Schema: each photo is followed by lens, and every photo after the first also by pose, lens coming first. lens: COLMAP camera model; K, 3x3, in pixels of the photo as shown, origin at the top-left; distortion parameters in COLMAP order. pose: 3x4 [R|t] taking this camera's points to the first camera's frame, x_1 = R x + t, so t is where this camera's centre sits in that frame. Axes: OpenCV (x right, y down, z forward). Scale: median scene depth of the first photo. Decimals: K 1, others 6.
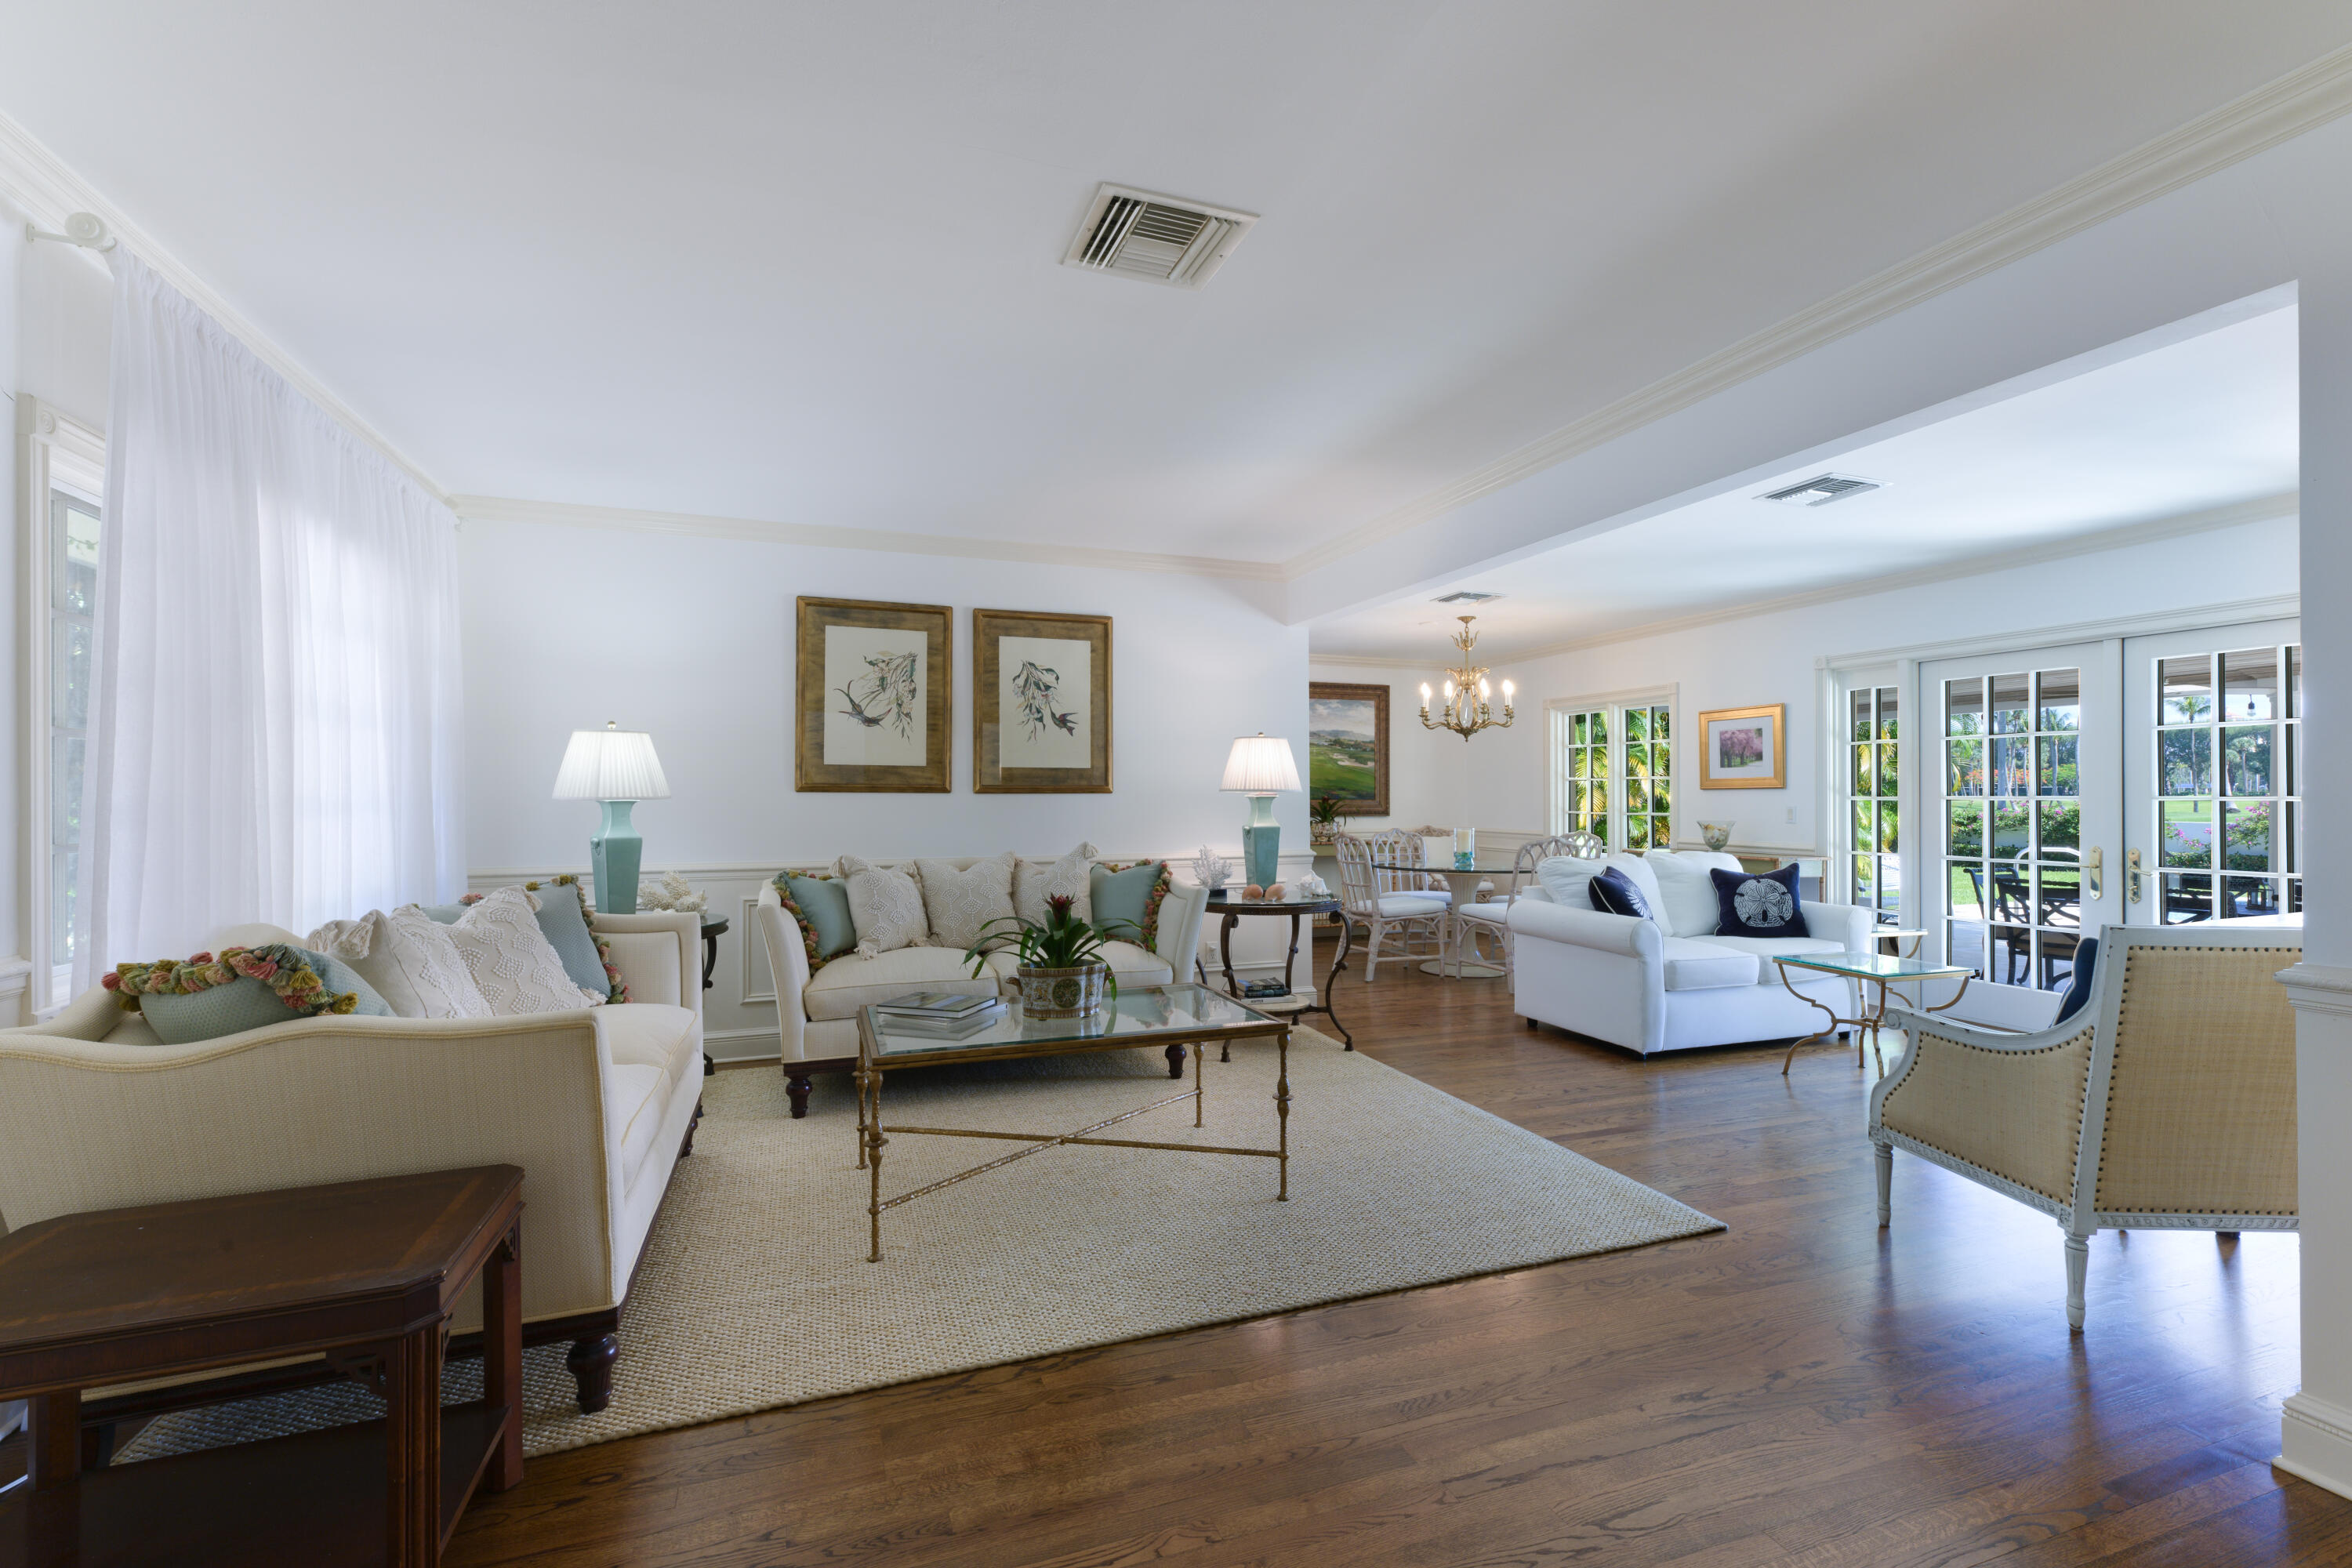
lens RADIAL K [[1026.0, 0, 1160.9], [0, 1026.0, 791.1], [0, 0, 1]] dist [0.010742, 0.000100]
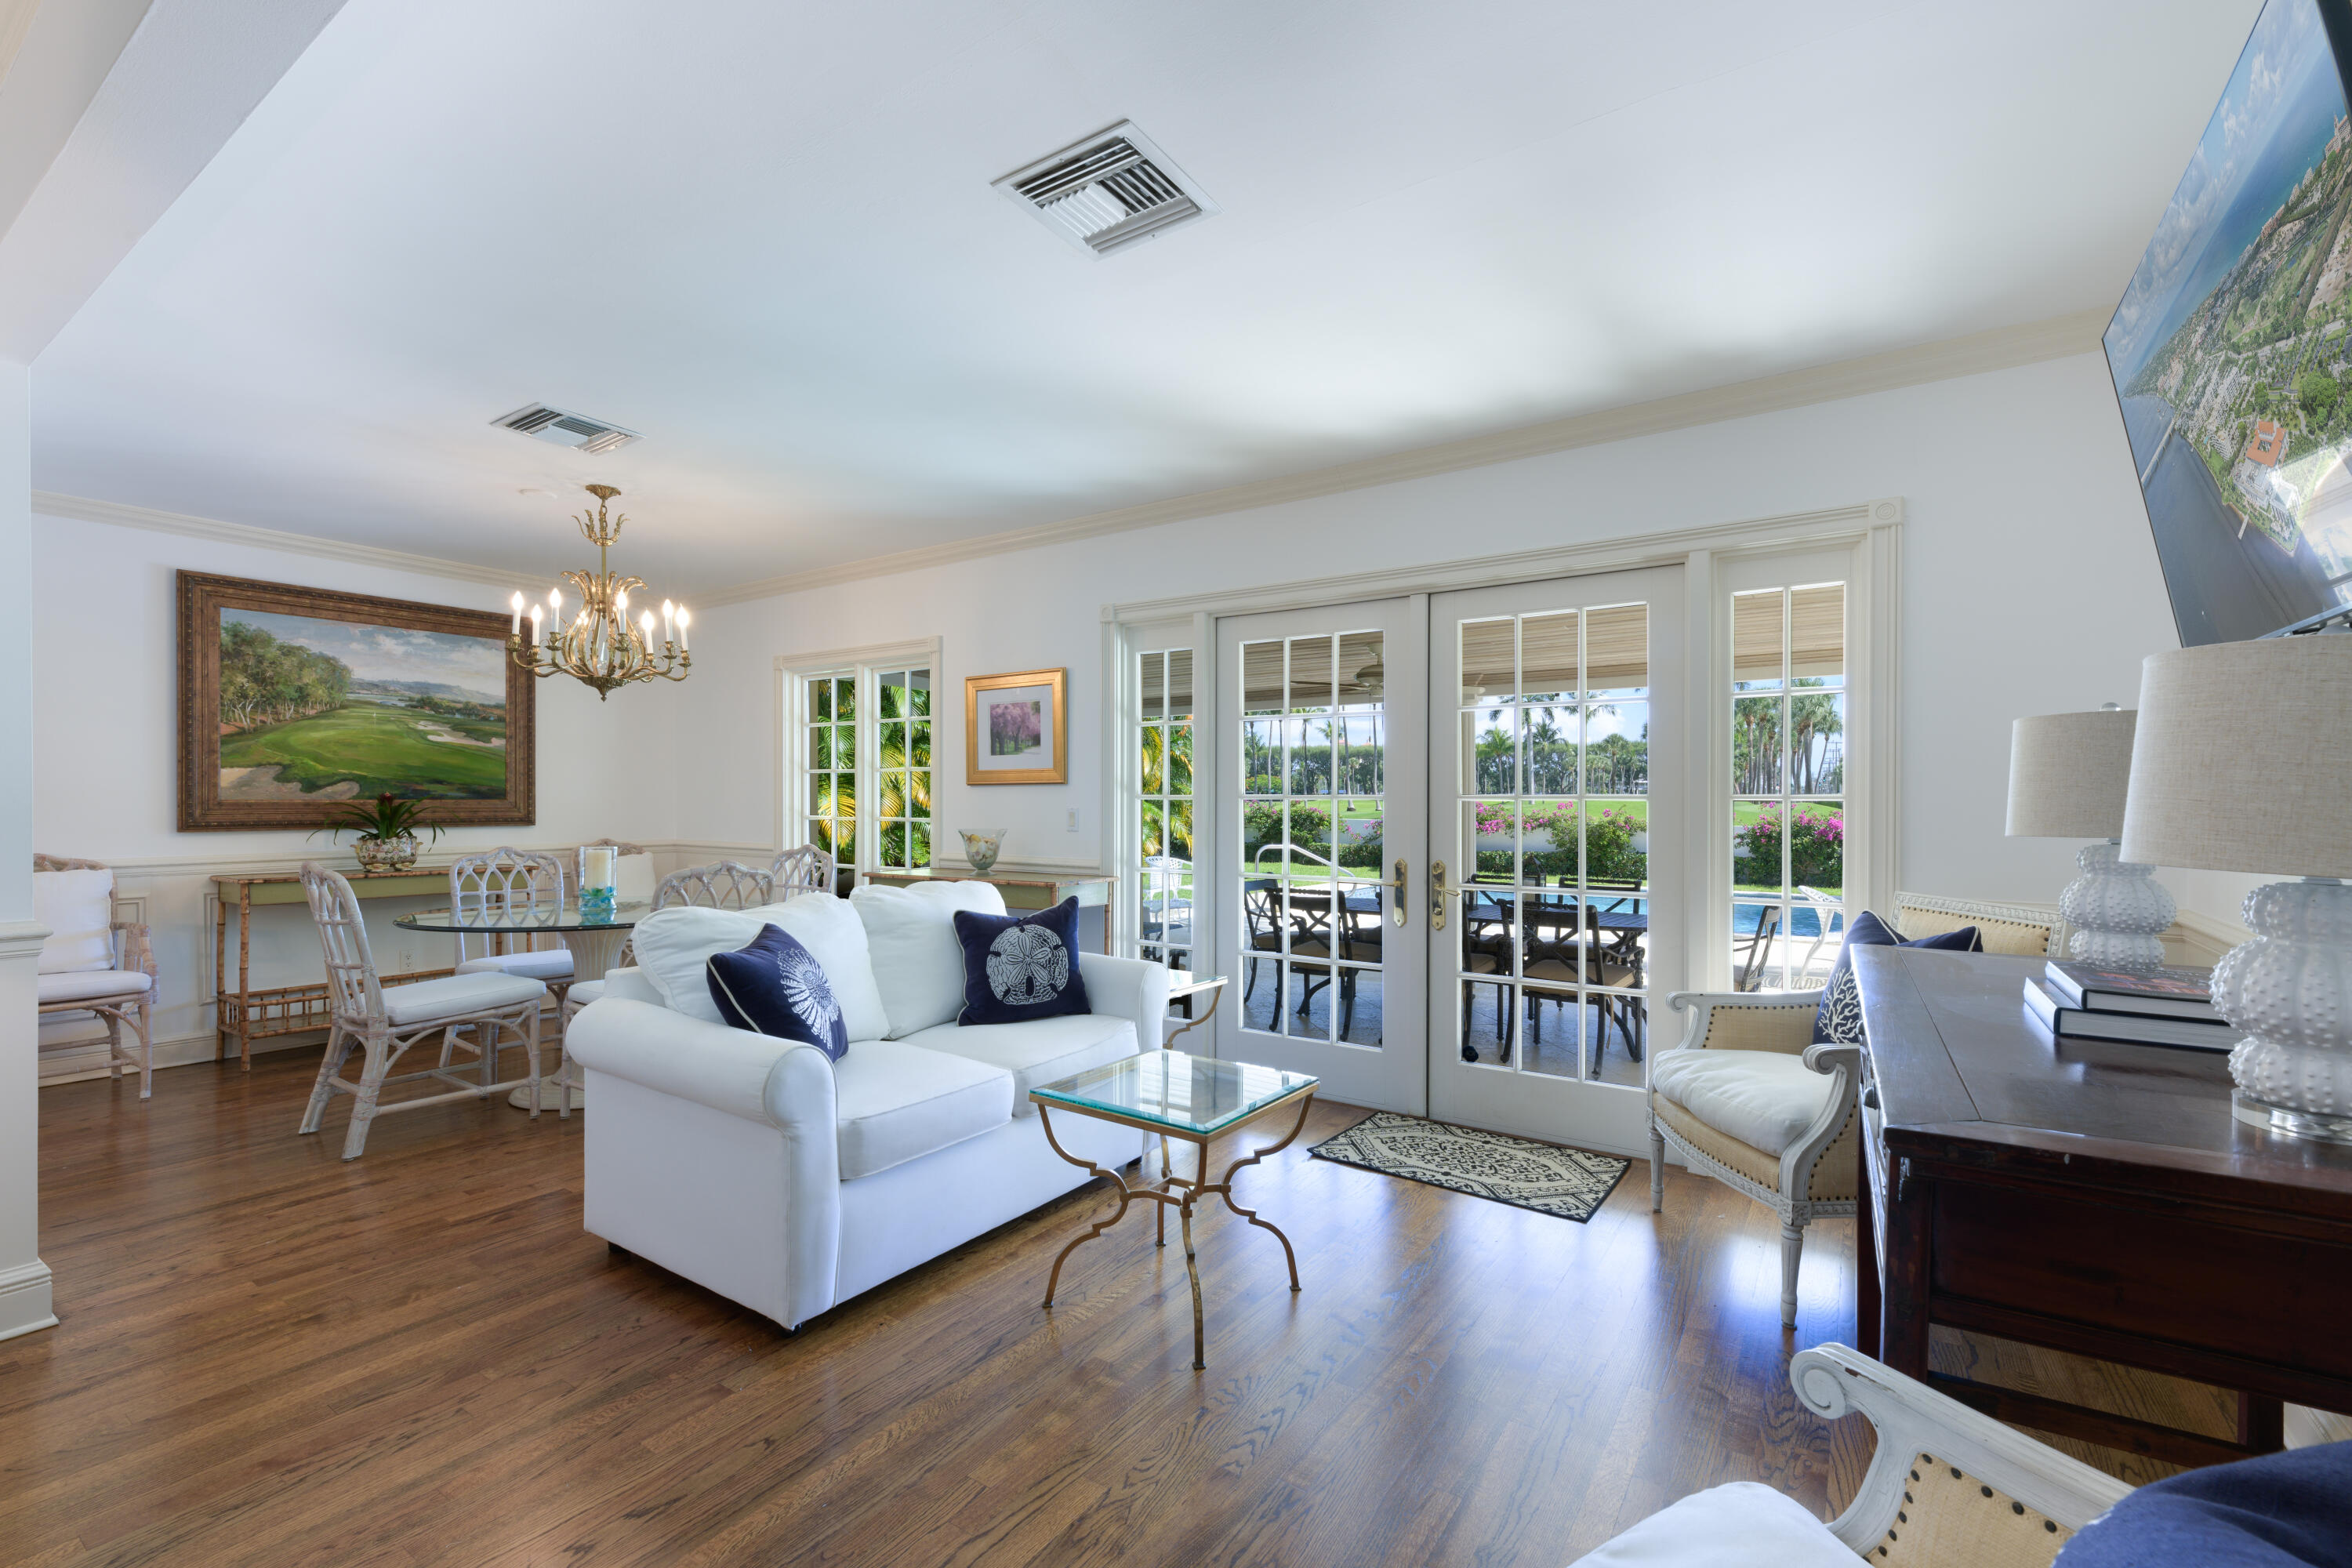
lens RADIAL K [[1026.0, 0, 1179.5], [0, 1026.0, 794.2], [0, 0, 1]] dist [0.010742, 0.000100]
pose [[0.802743, 0.004503, 0.596308, 0.244128], [-0.006003, 0.999982, 0.000529, 0.003679], [-0.596295, -0.004005, 0.802756, 0.379334]]
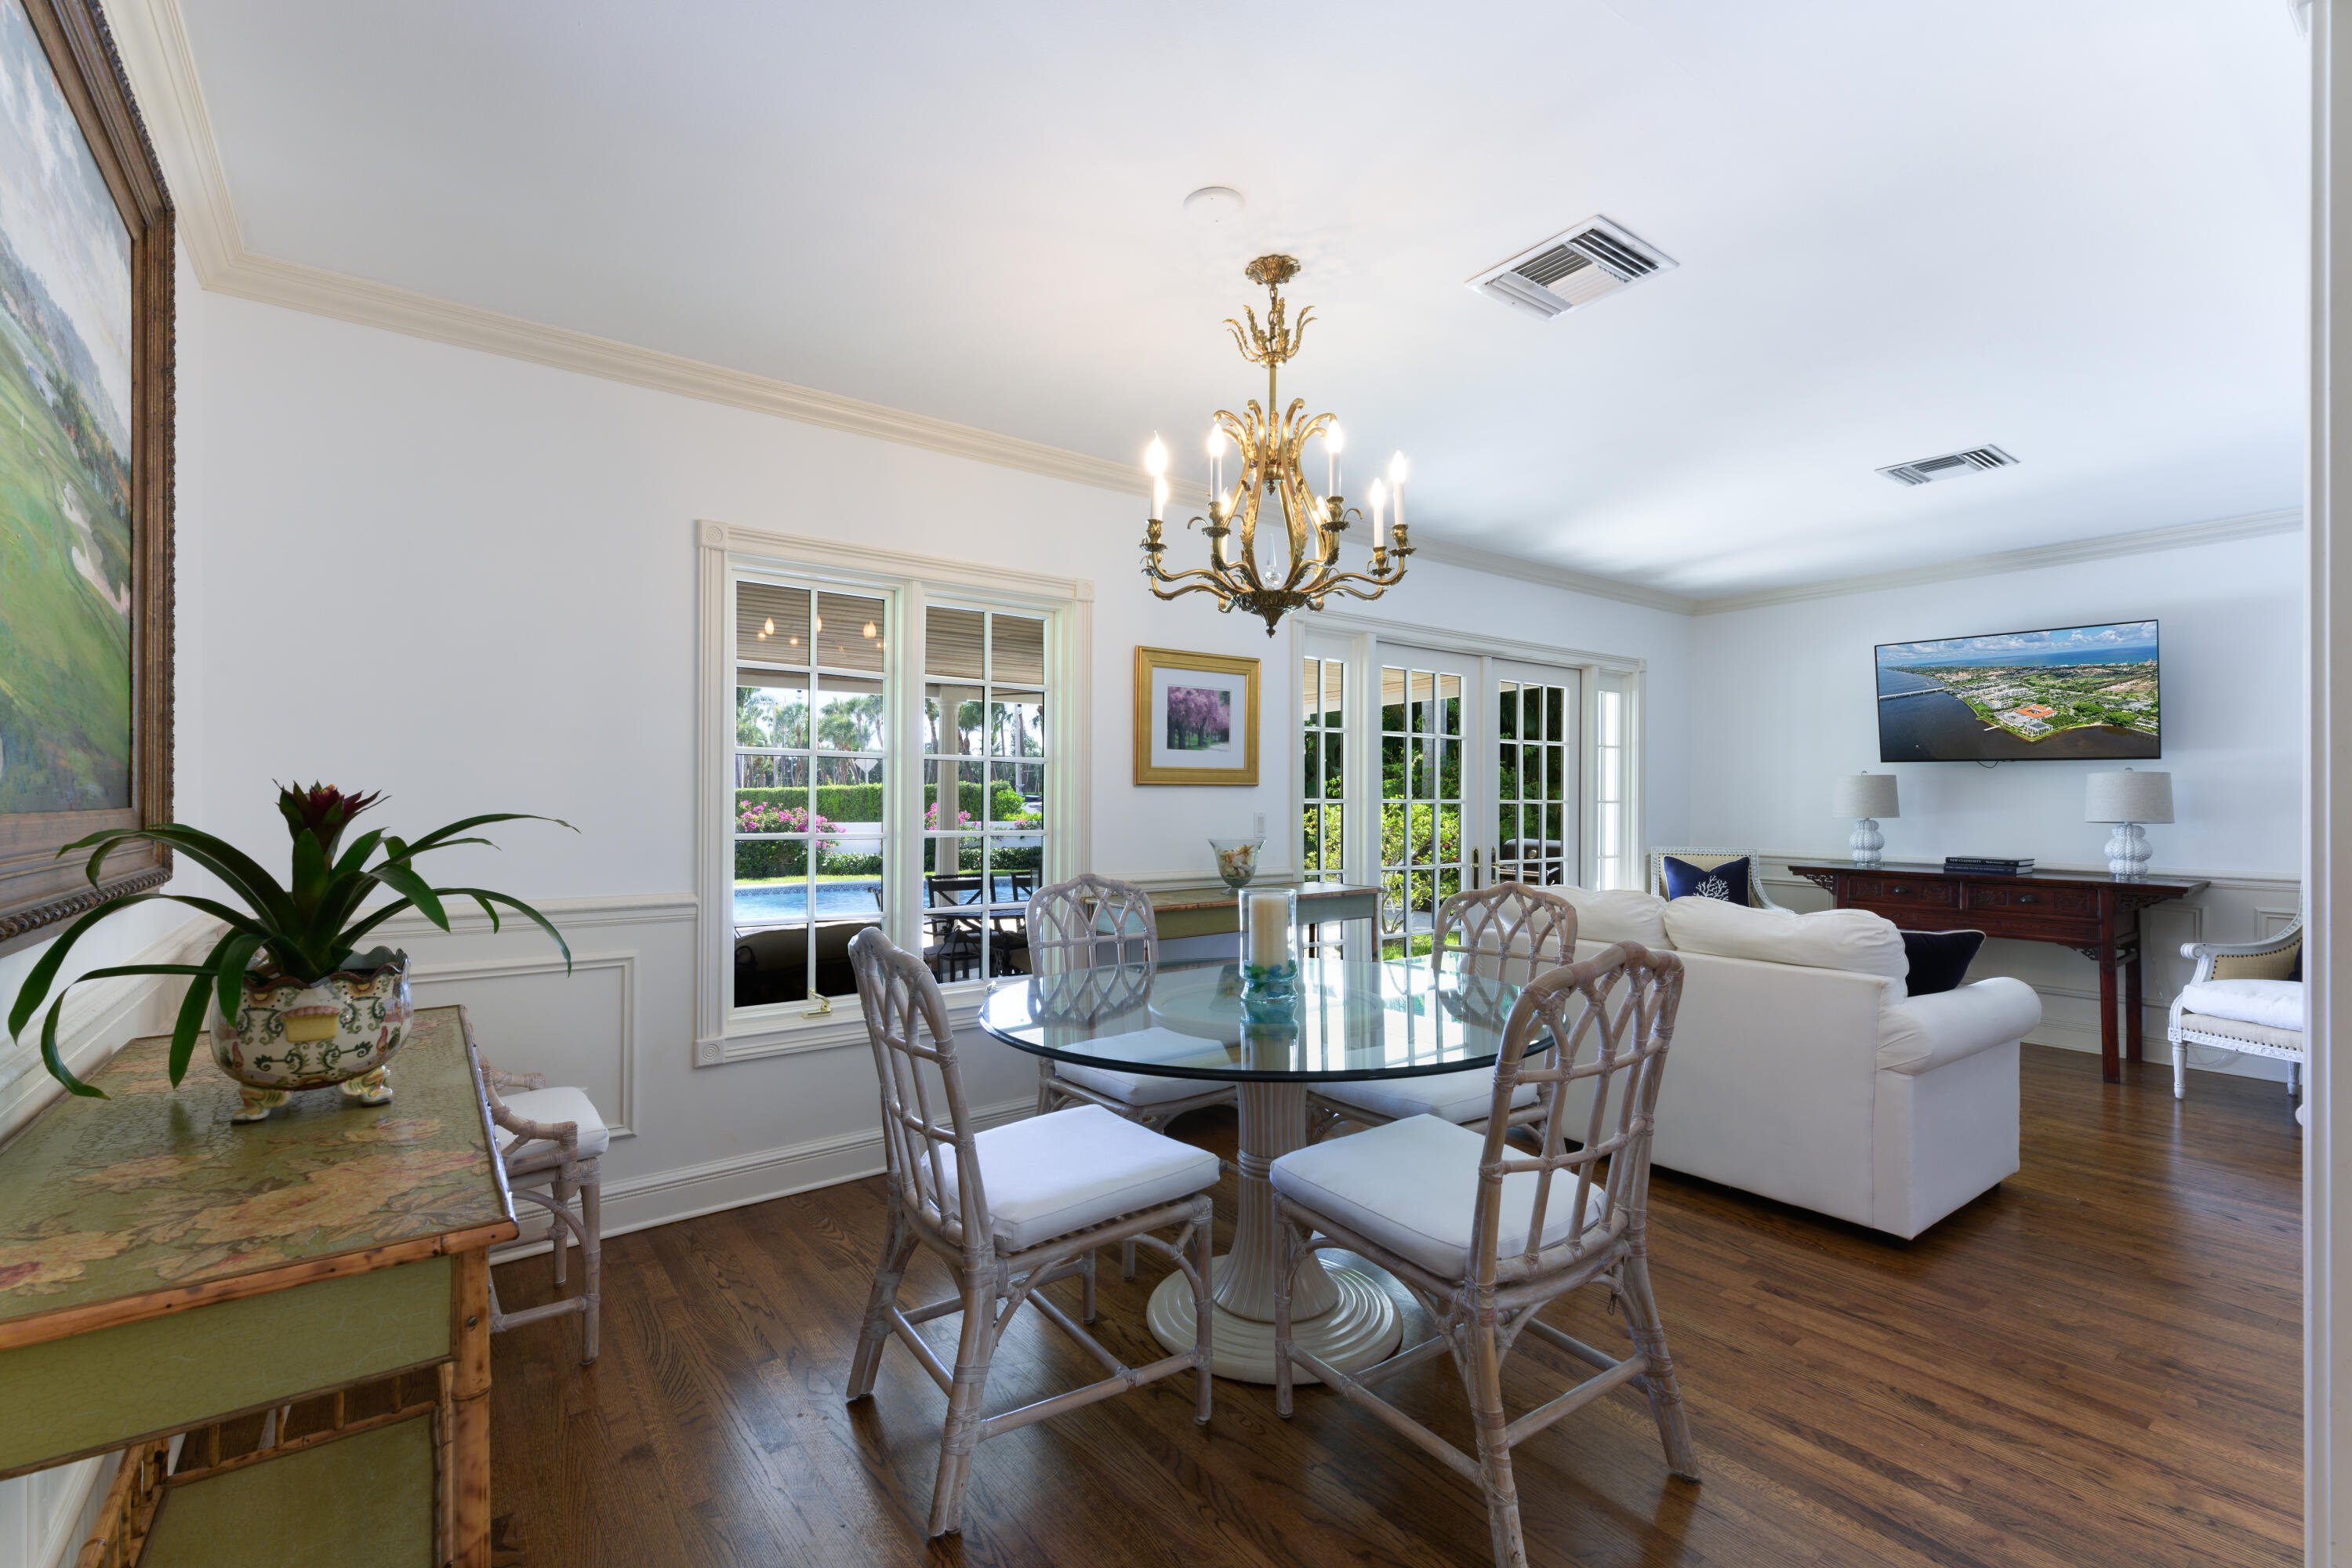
lens RADIAL K [[1026.0, 0, 1189.2], [0, 1026.0, 794.1], [0, 0, 1]] dist [0.010742, 0.000100]
pose [[-0.312694, 0.004940, 0.949841, -0.014240], [-0.012458, 0.999879, -0.009302, 0.009090], [-0.949772, -0.014742, -0.312595, 1.295881]]
